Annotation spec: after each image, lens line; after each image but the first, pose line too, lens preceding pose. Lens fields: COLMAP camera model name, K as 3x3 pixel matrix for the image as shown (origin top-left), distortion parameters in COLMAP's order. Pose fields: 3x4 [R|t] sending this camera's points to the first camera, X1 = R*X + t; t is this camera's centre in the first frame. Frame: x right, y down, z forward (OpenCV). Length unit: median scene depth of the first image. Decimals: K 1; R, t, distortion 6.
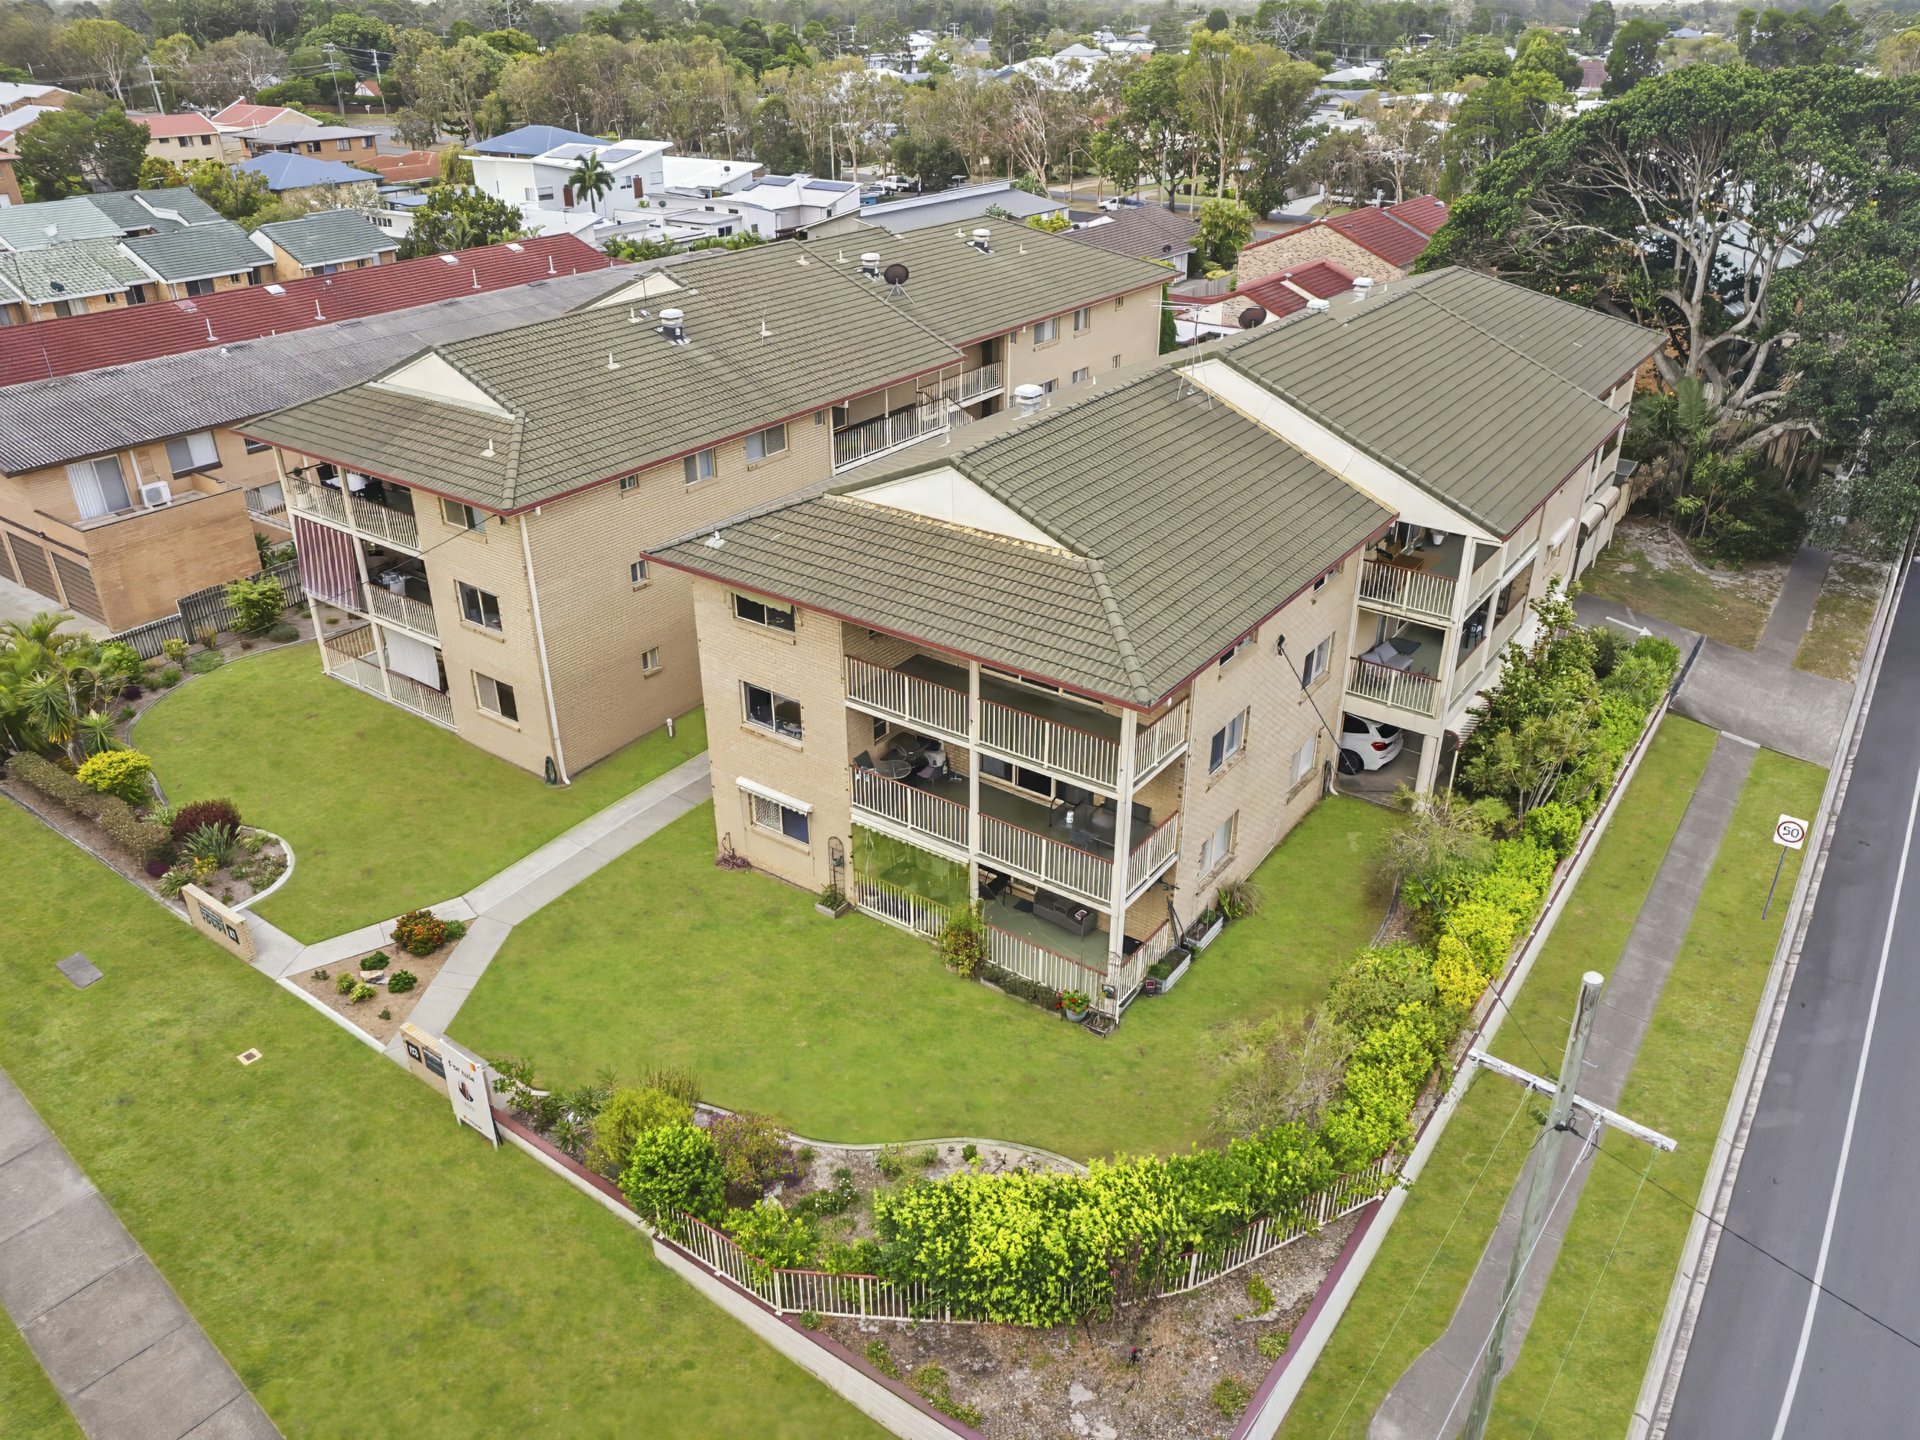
lens RADIAL K [[1383.3, 0, 960.0], [0, 1383.3, 720.0], [0, 0, 1]] dist [-0.067766, 0.048832]
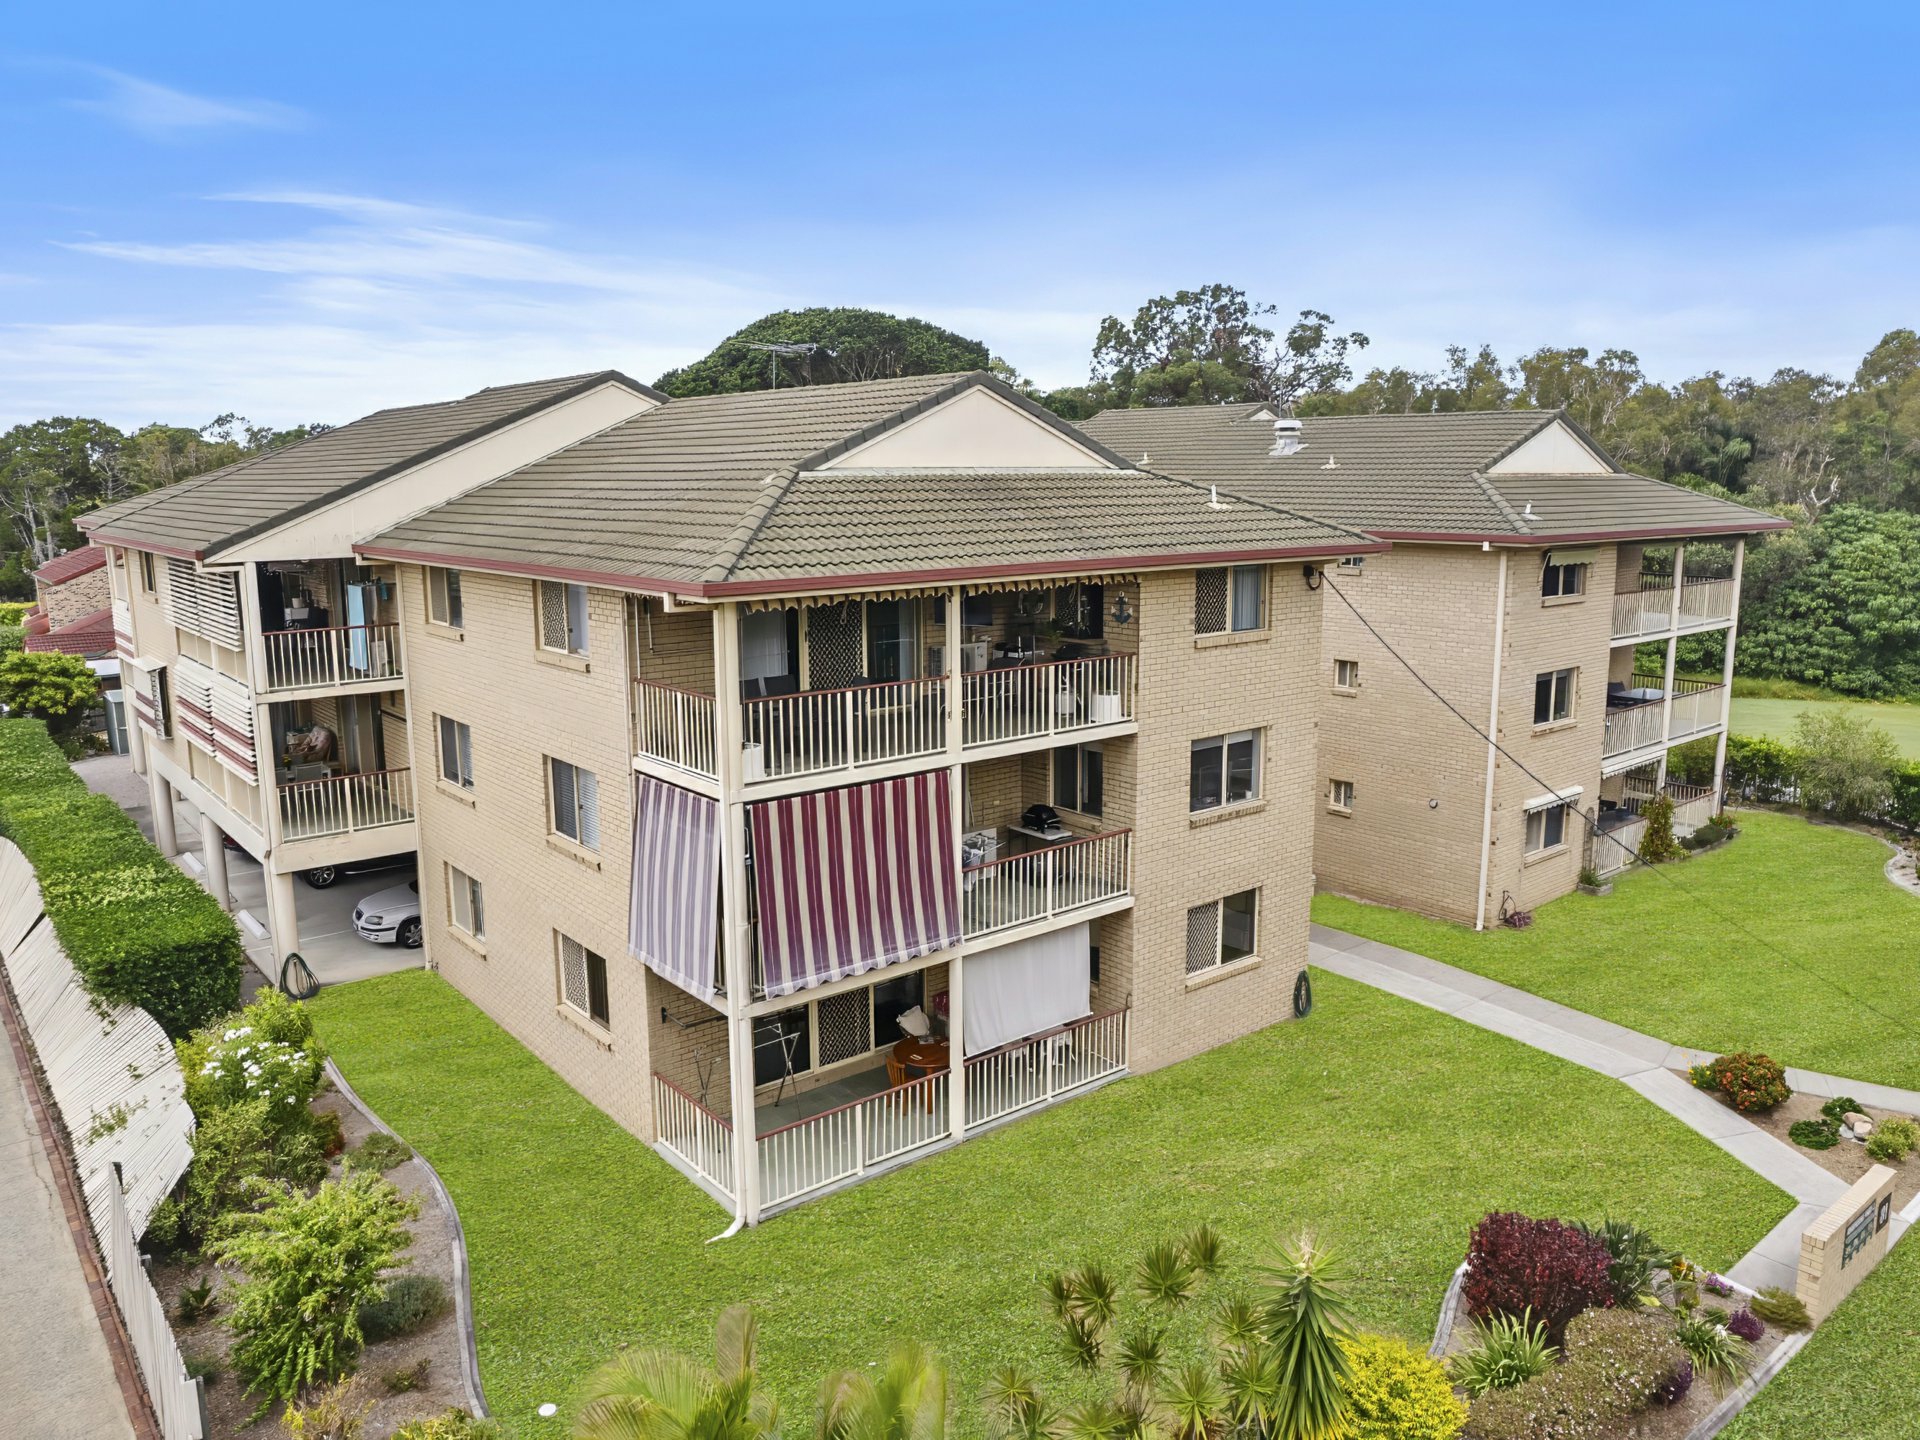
lens RADIAL K [[1383.3, 0, 960.0], [0, 1383.3, 720.0], [0, 0, 1]] dist [-0.067766, 0.048832]
pose [[0.239868, -0.162601, 0.957092, -1.177469], [0.446032, 0.894118, 0.040118, -0.220909], [-0.862276, 0.417270, 0.286995, 1.146796]]
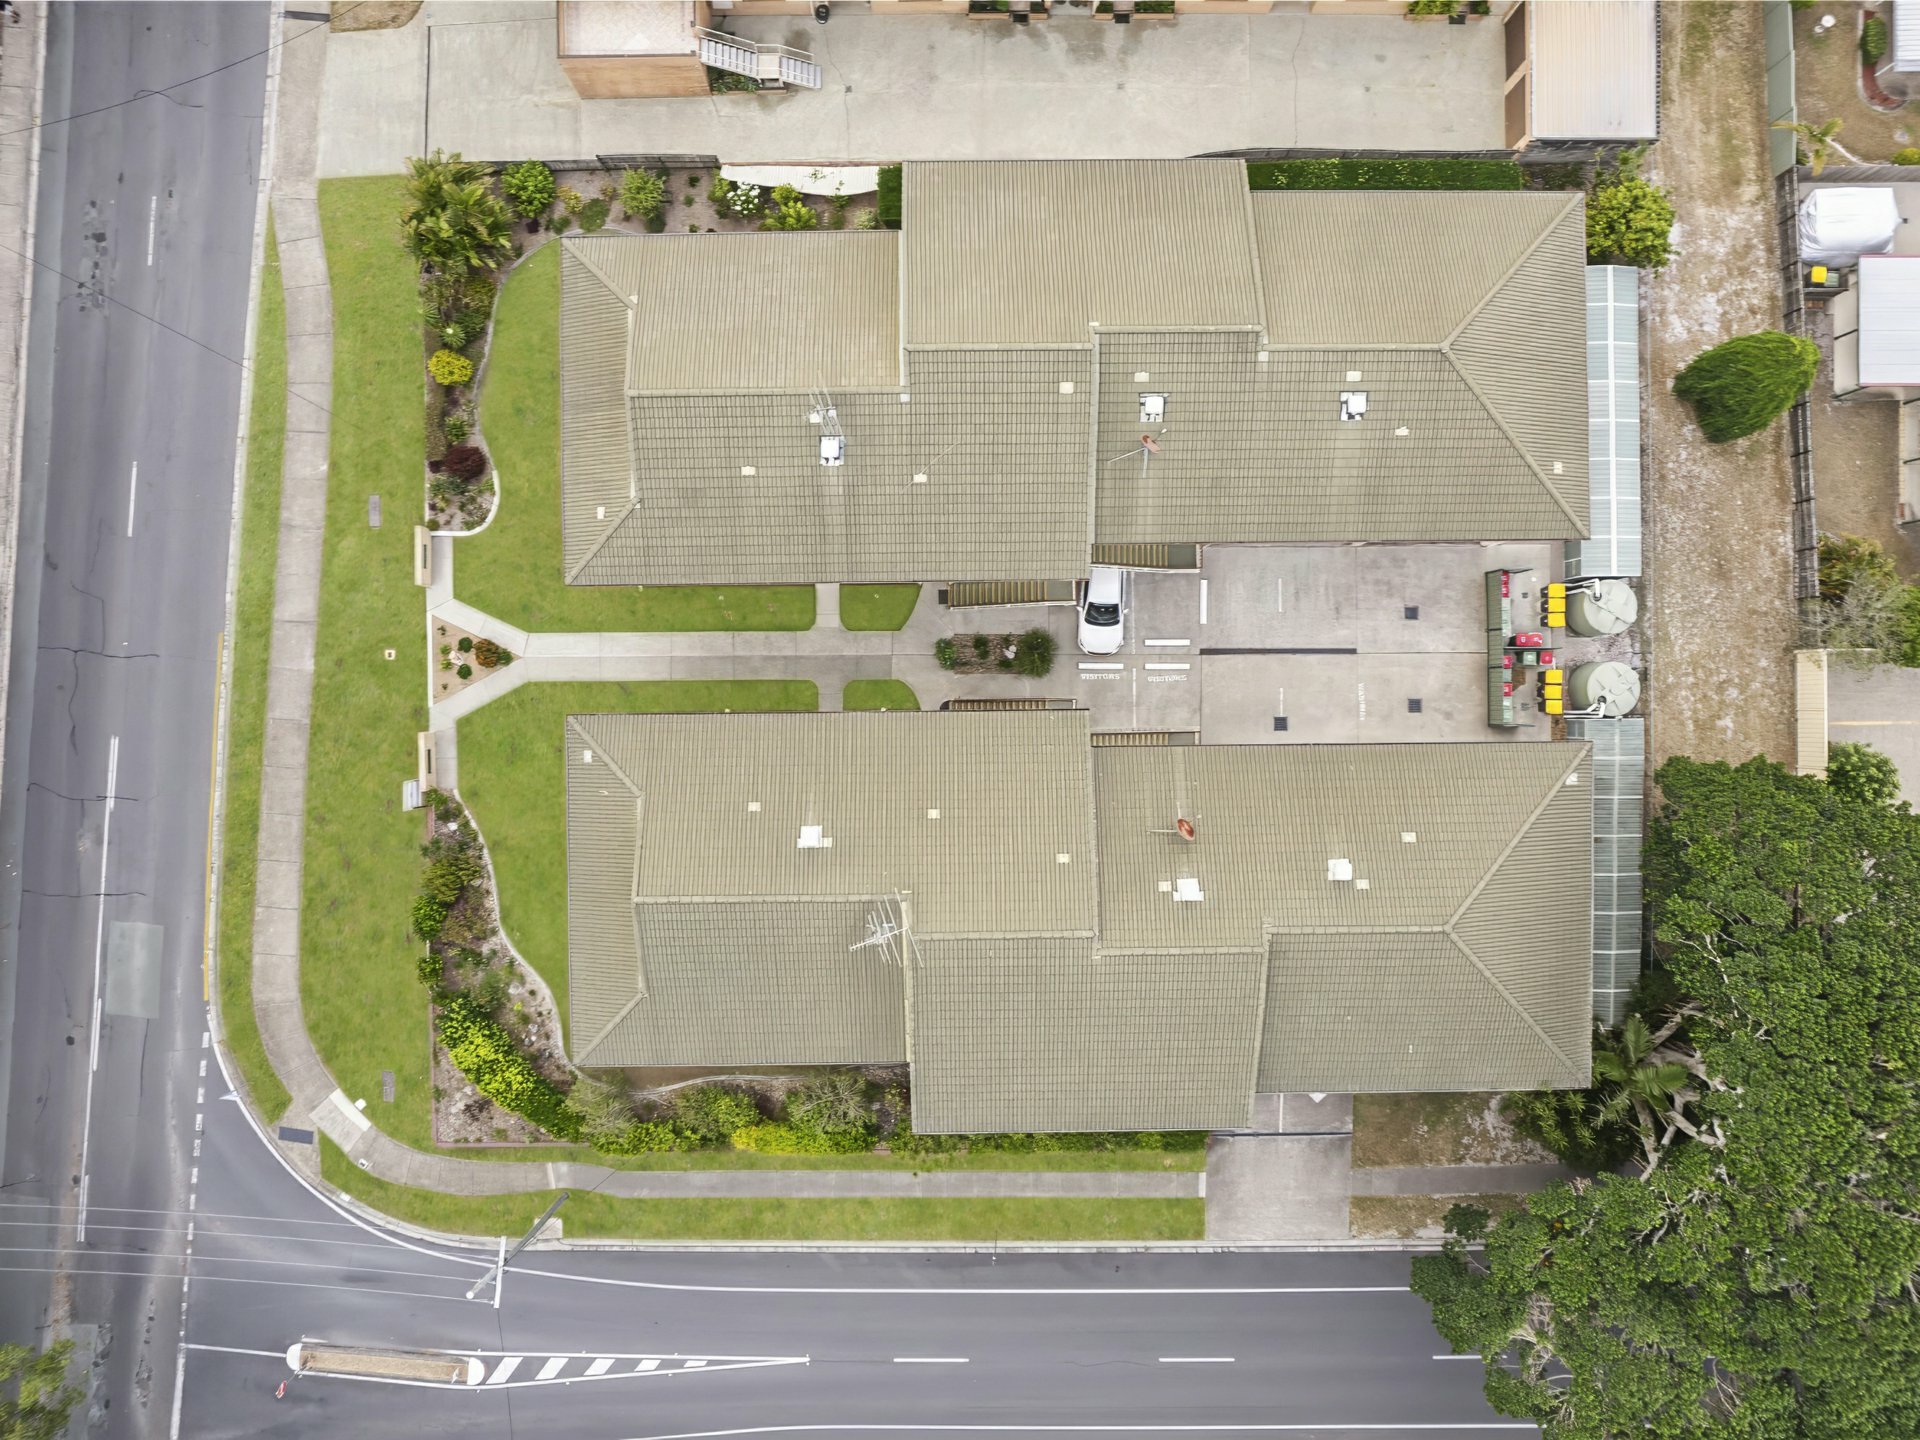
lens RADIAL K [[1383.3, 0, 960.0], [0, 1383.3, 720.0], [0, 0, 1]] dist [-0.067766, 0.048832]
pose [[0.596506, 0.802608, -0.000904, 0.059474], [-0.375853, 0.280332, 0.883260, -1.790218], [0.709165, -0.526531, 0.468882, 0.579743]]
